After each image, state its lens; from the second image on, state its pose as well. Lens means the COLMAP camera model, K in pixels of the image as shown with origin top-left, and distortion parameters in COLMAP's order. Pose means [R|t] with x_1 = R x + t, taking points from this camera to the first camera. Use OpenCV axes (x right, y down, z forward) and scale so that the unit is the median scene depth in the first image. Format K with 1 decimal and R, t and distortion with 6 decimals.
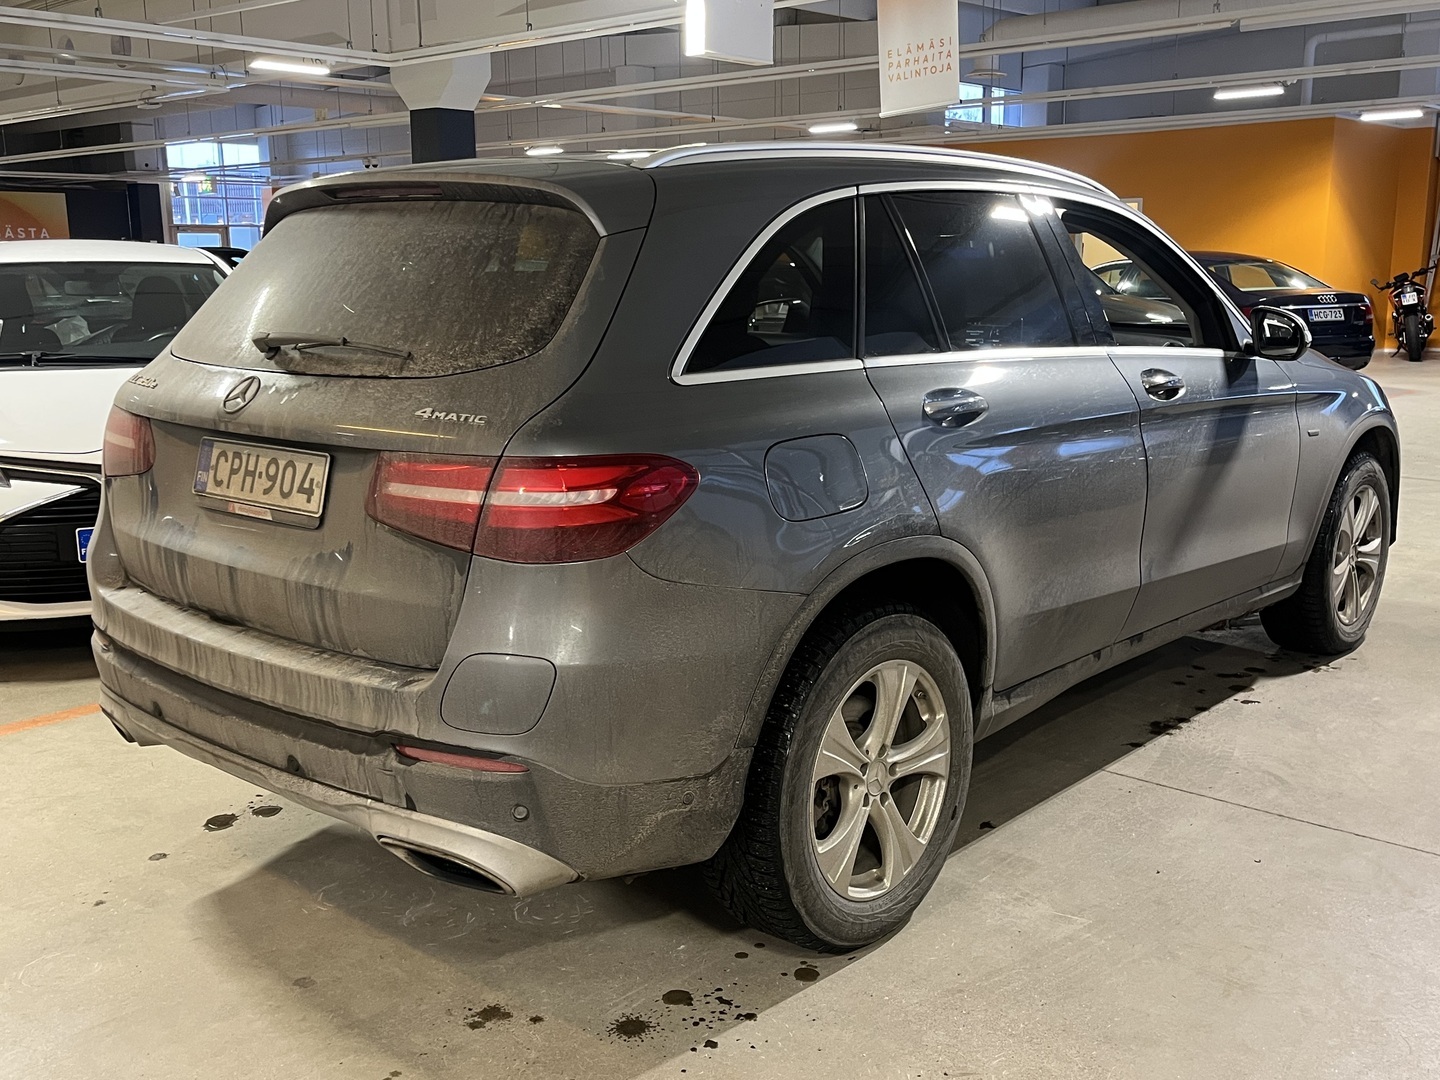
lens RADIAL K [[1463.7, 0, 726.0], [0, 1463.7, 541.2], [0, 0, 1]] dist [0.017405, 0.016476]
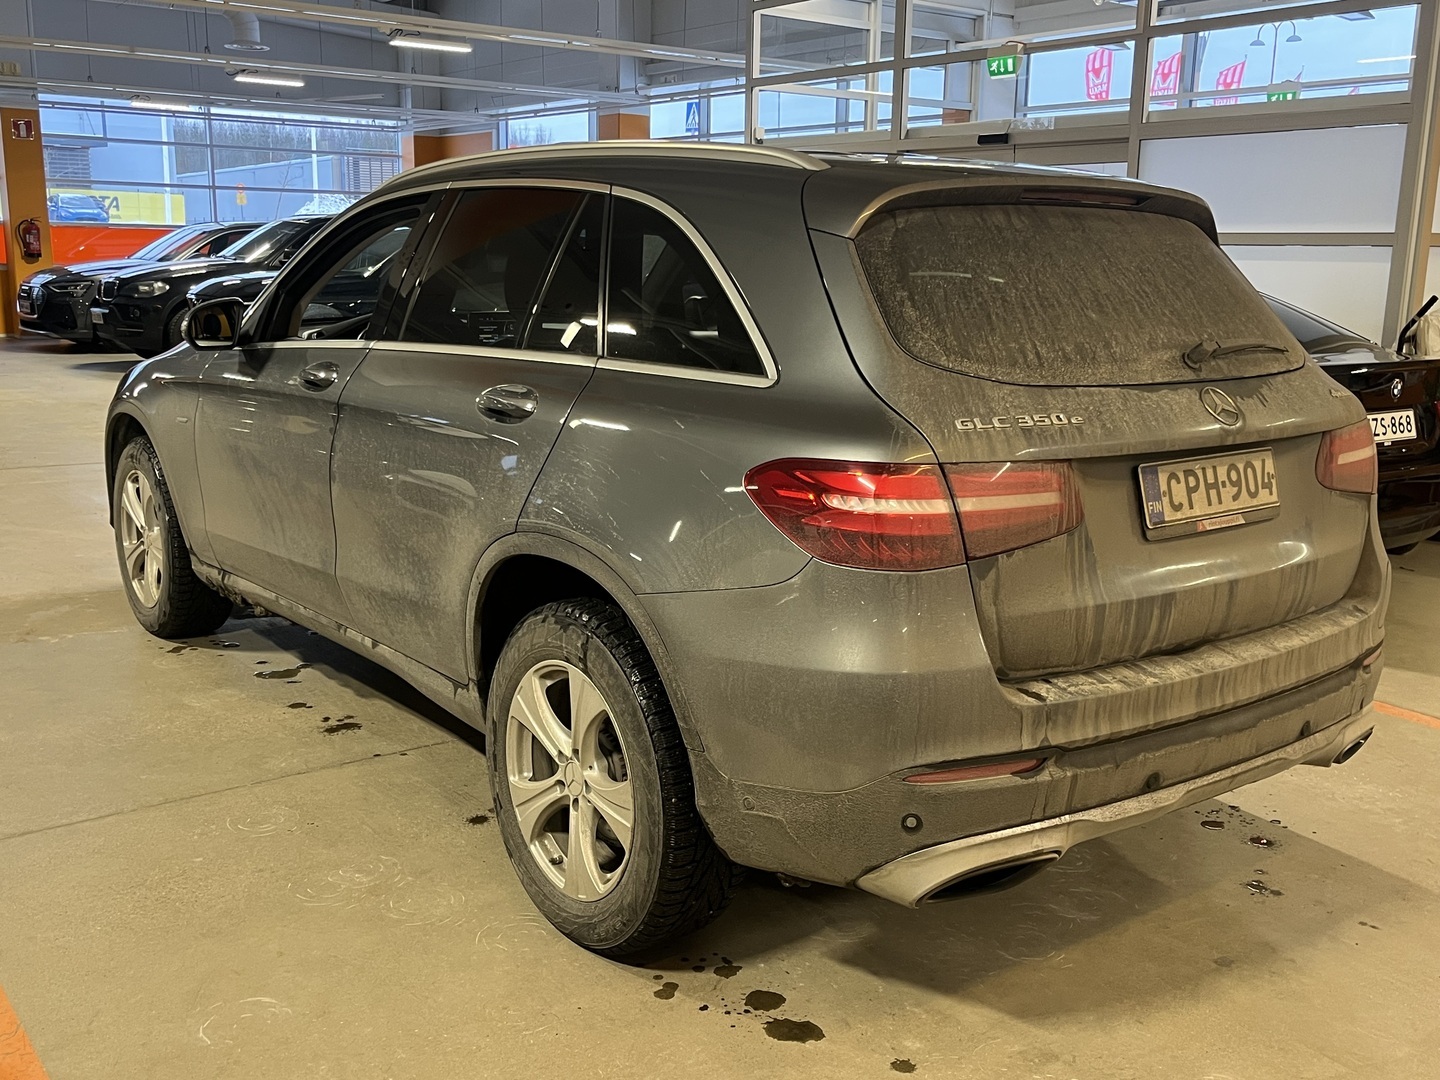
lens RADIAL K [[1463.7, 0, 726.0], [0, 1463.7, 541.2], [0, 0, 1]] dist [0.017405, 0.016476]
pose [[0.167491, -0.185539, 0.968257, -1.323587], [0.170670, 0.972759, 0.156879, -0.217750], [-0.970988, 0.138977, 0.194595, 1.117286]]
